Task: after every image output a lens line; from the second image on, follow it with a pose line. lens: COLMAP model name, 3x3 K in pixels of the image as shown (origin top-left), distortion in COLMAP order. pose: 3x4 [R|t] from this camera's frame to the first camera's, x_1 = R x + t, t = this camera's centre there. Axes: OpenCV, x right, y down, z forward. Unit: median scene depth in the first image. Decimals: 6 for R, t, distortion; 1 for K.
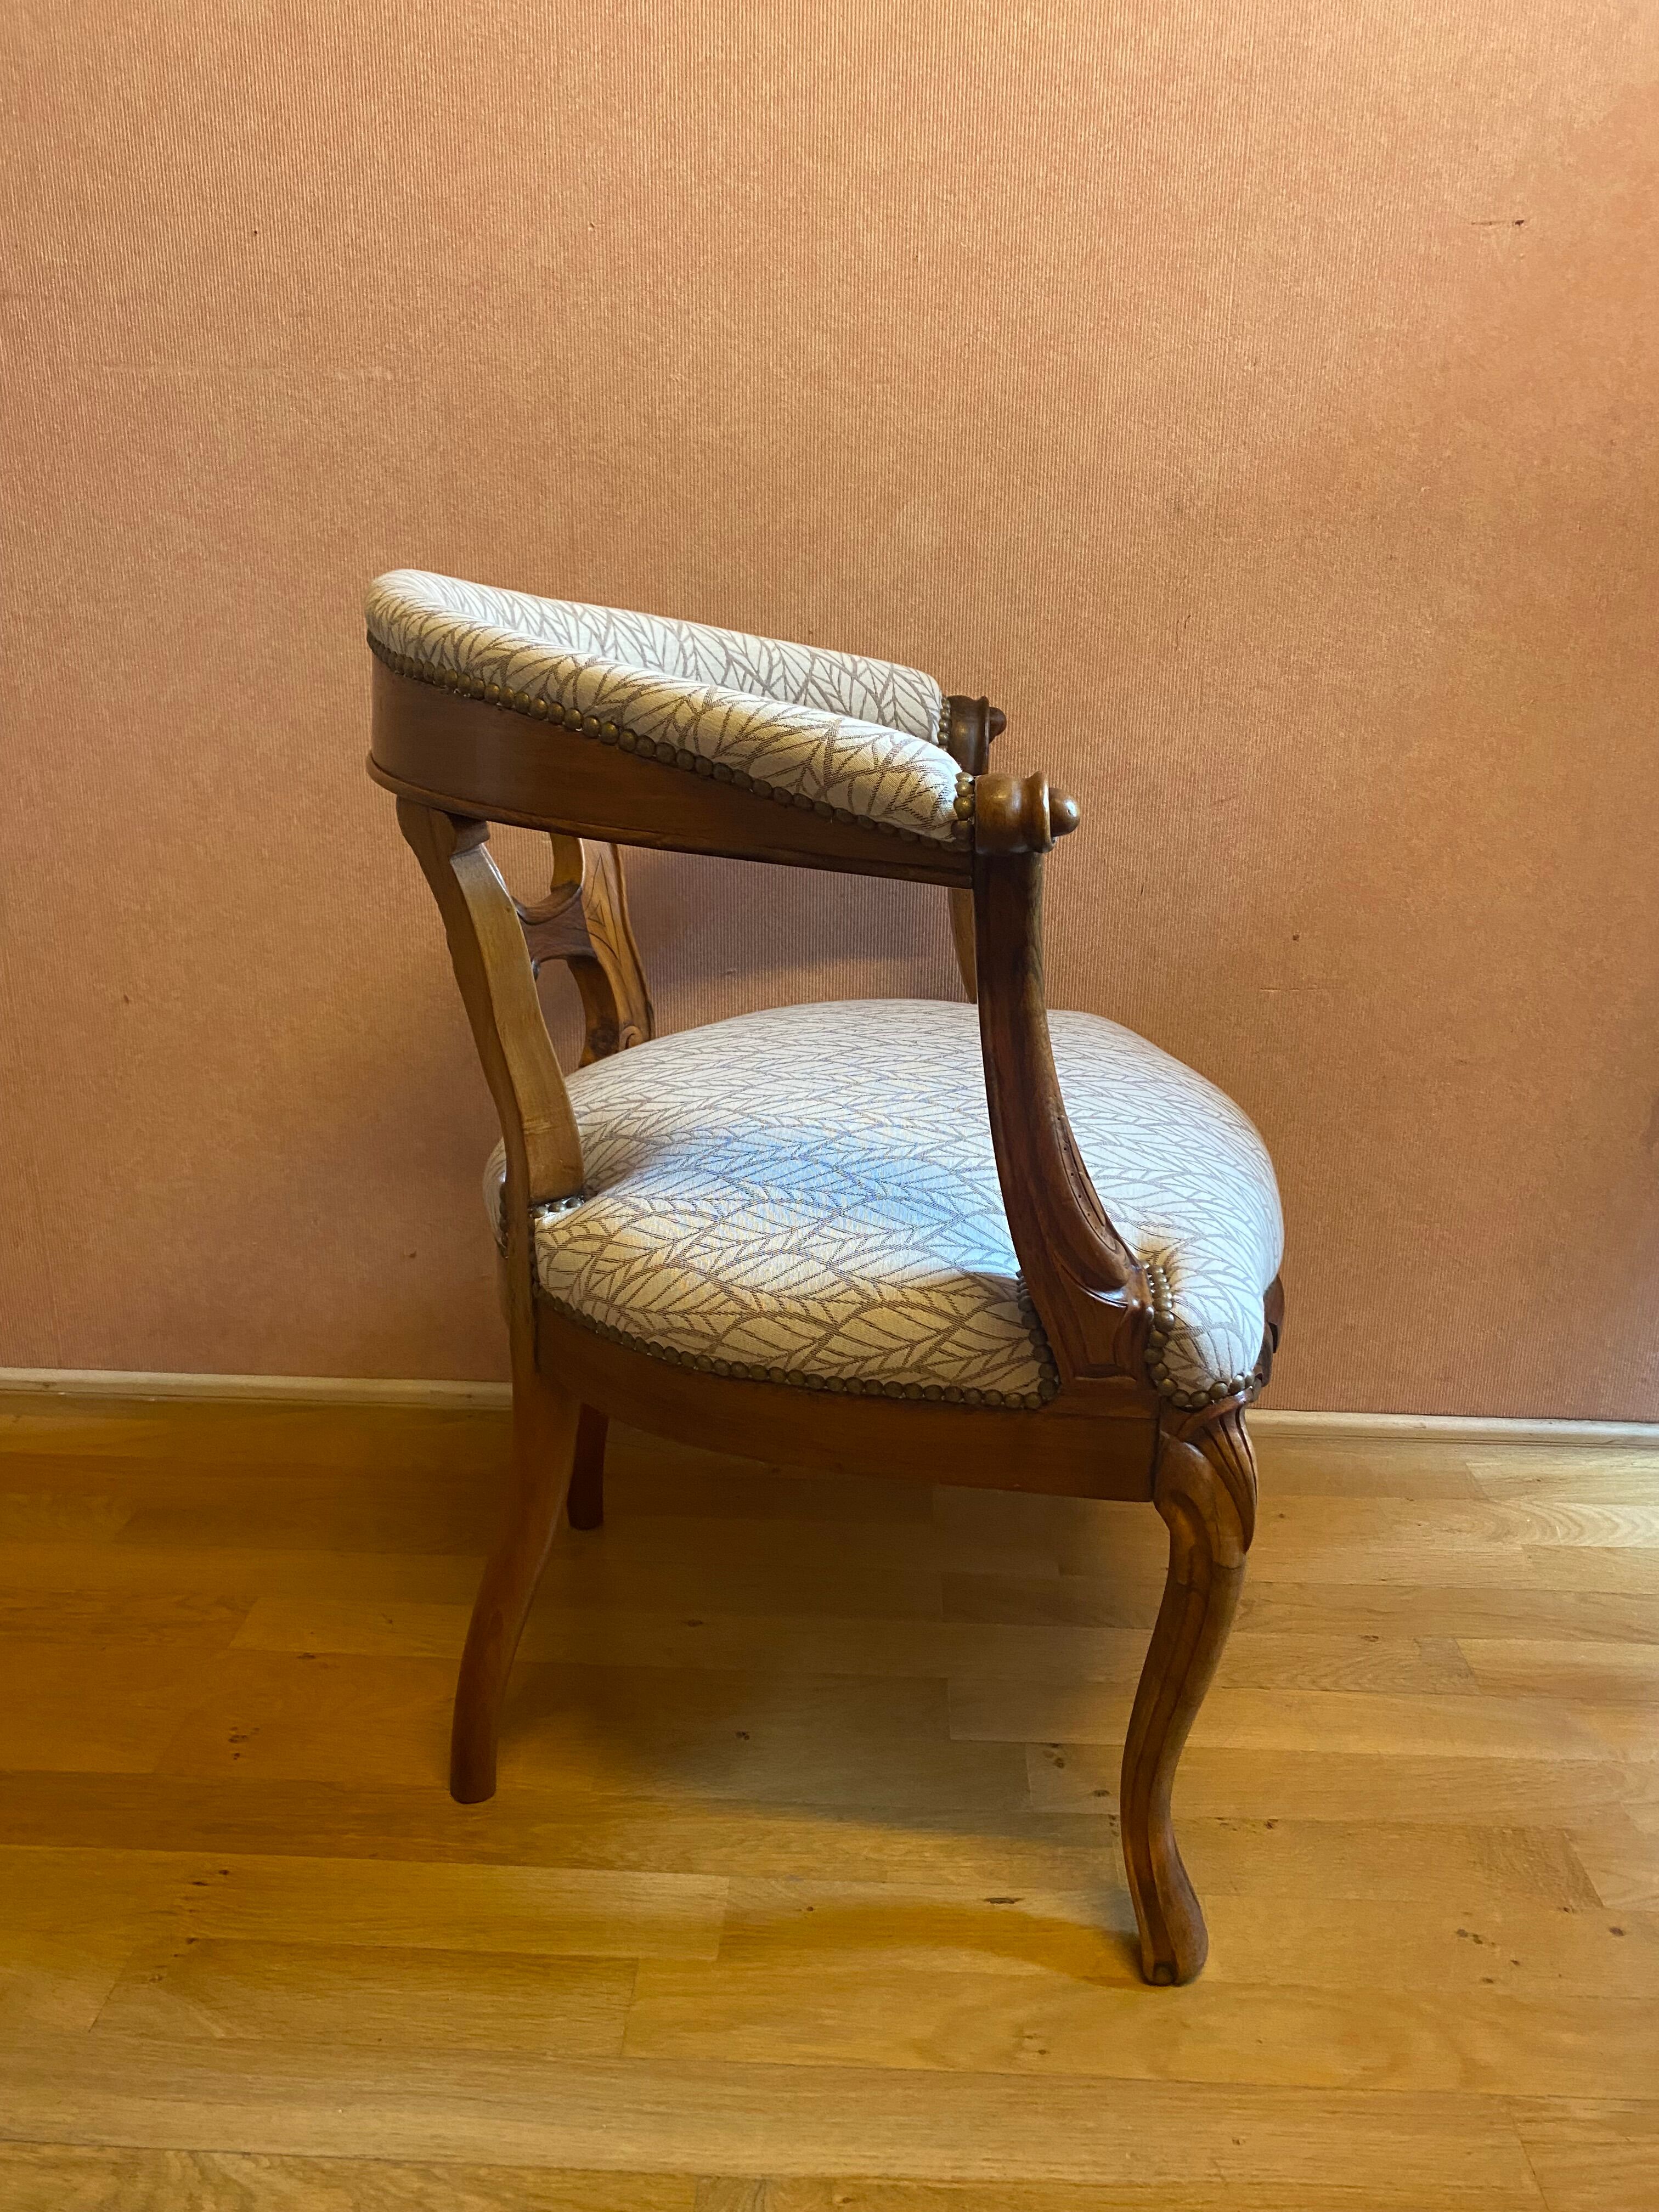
lens RADIAL K [[1705.0, 0, 832.0], [0, 1705.0, 1103.7], [0, 0, 1]] dist [0.008727, -0.007011]
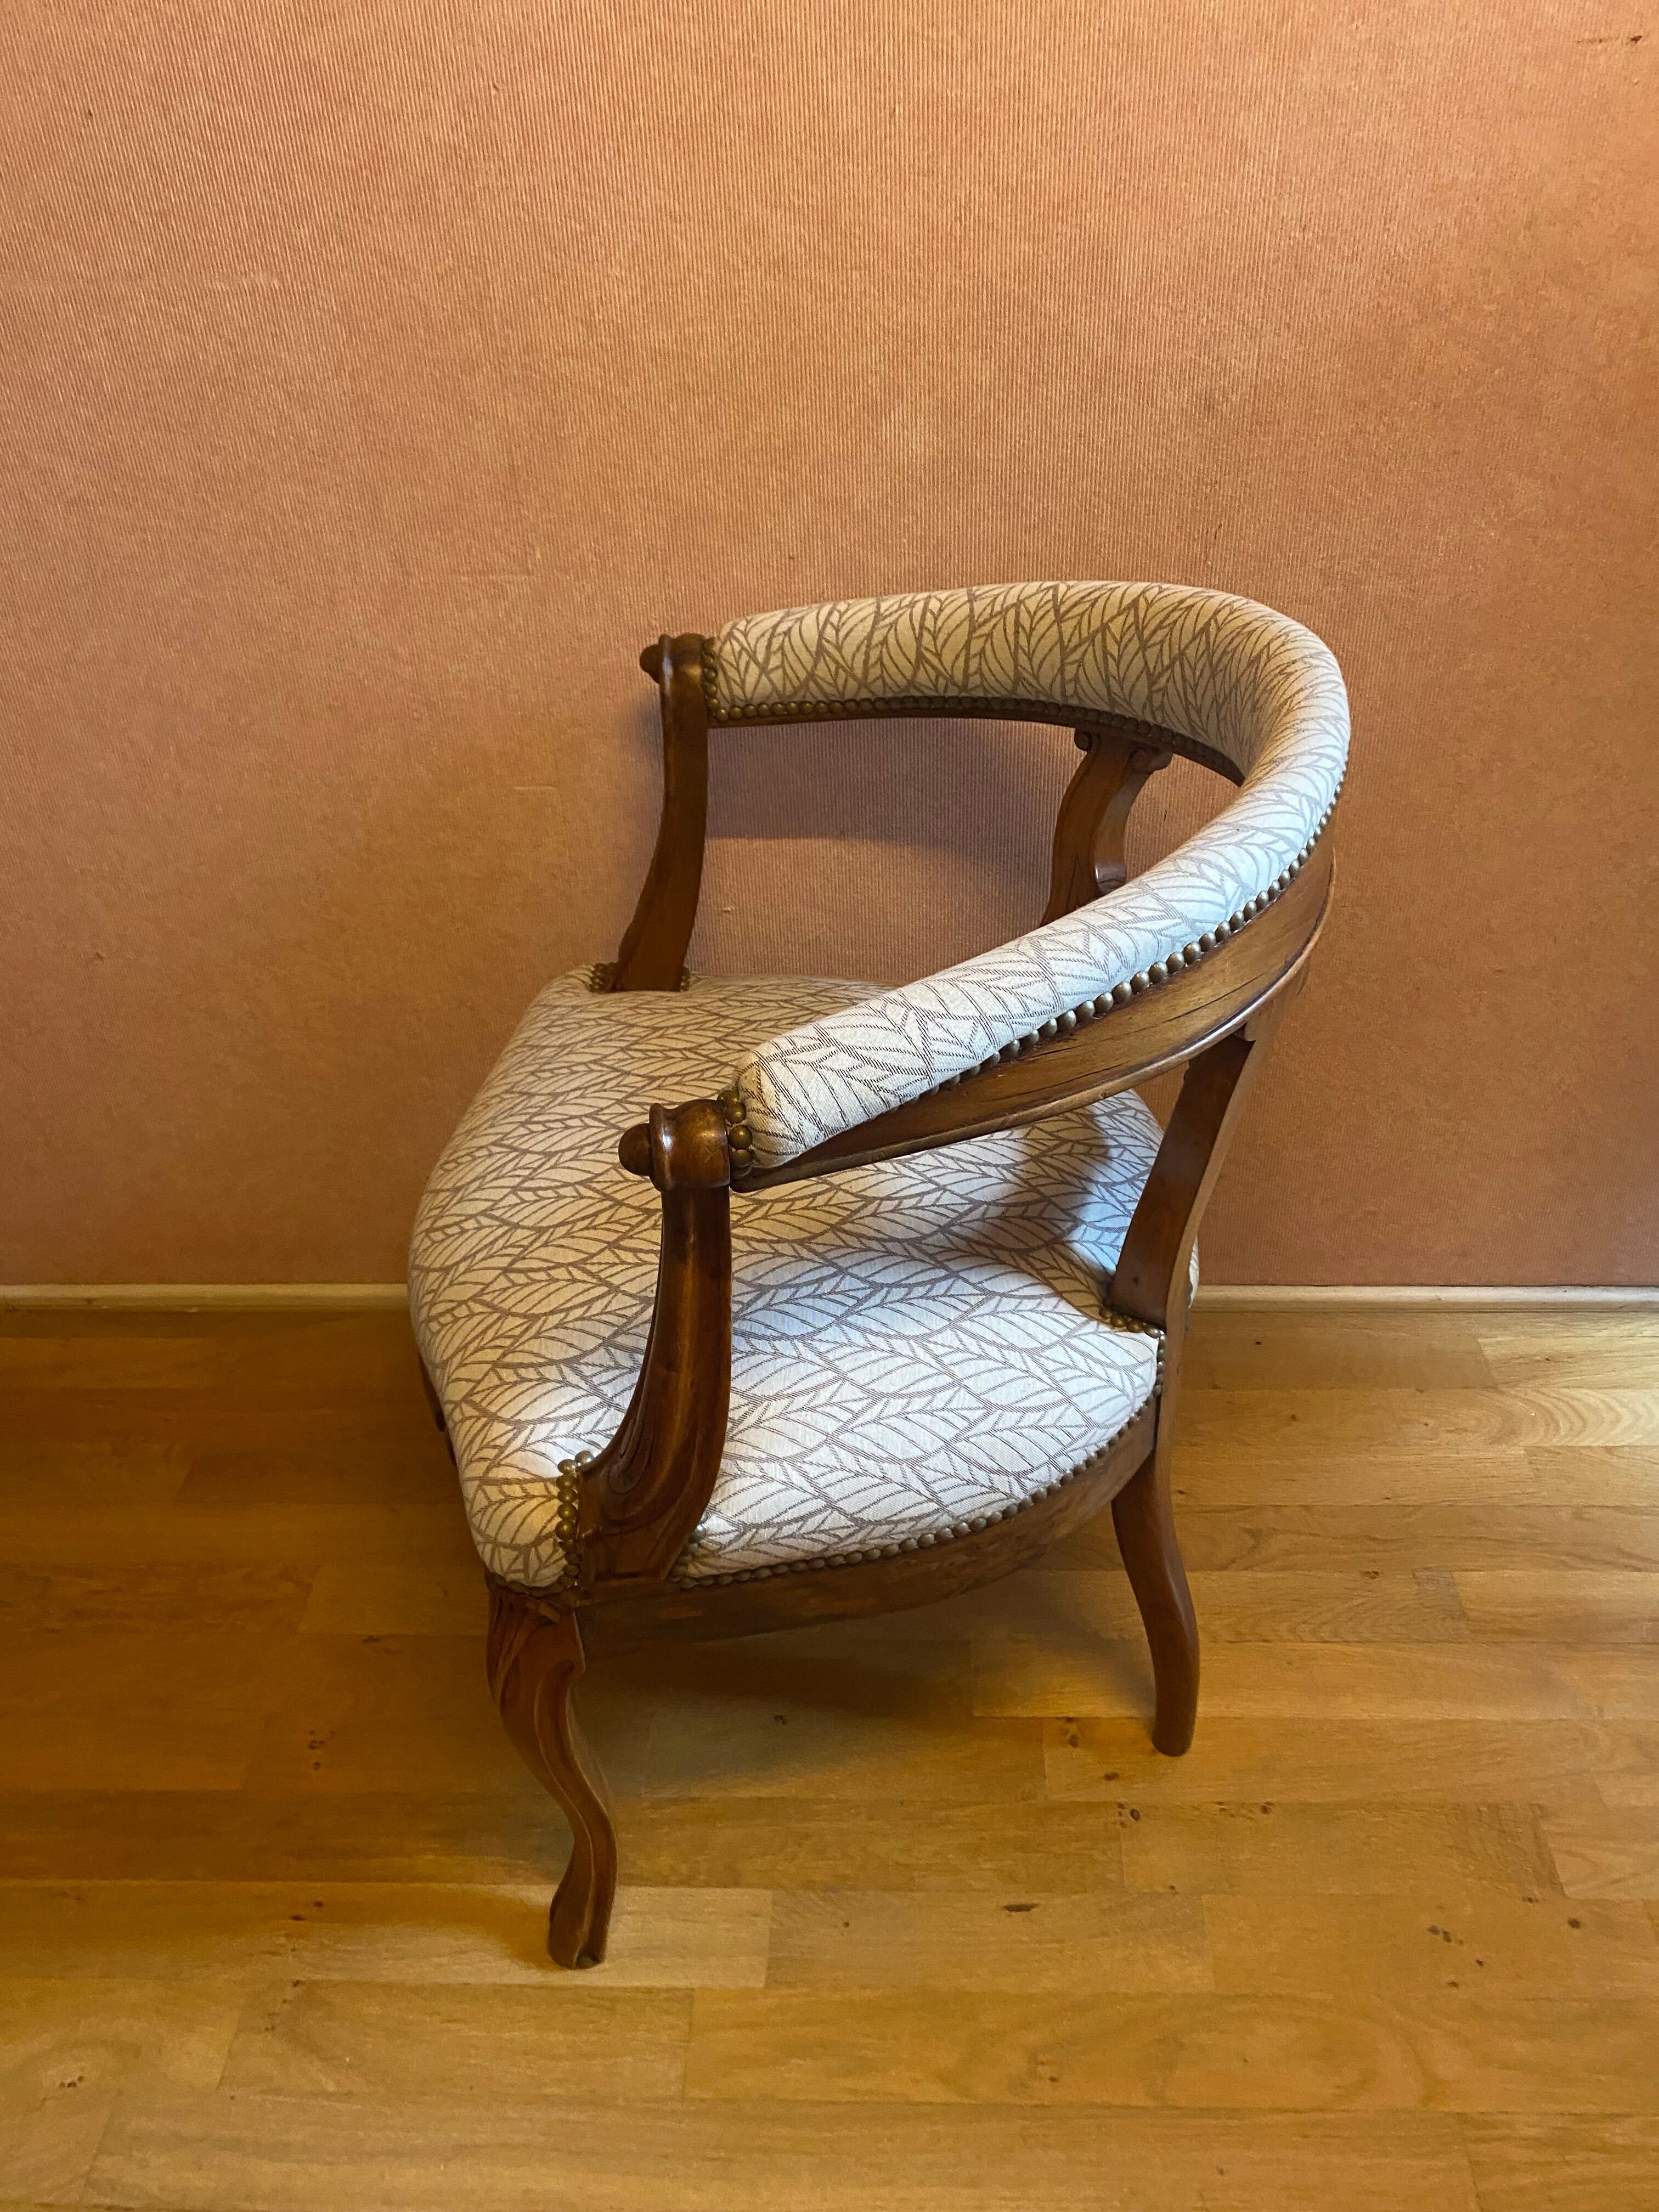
lens RADIAL K [[1705.0, 0, 856.4], [0, 1705.0, 1099.6], [0, 0, 1]] dist [0.008727, -0.007011]
pose [[0.999039, -0.040144, -0.017567, 0.026633], [0.043547, 0.954200, 0.295983, -0.281505], [0.004881, -0.296464, 0.955032, 0.074368]]
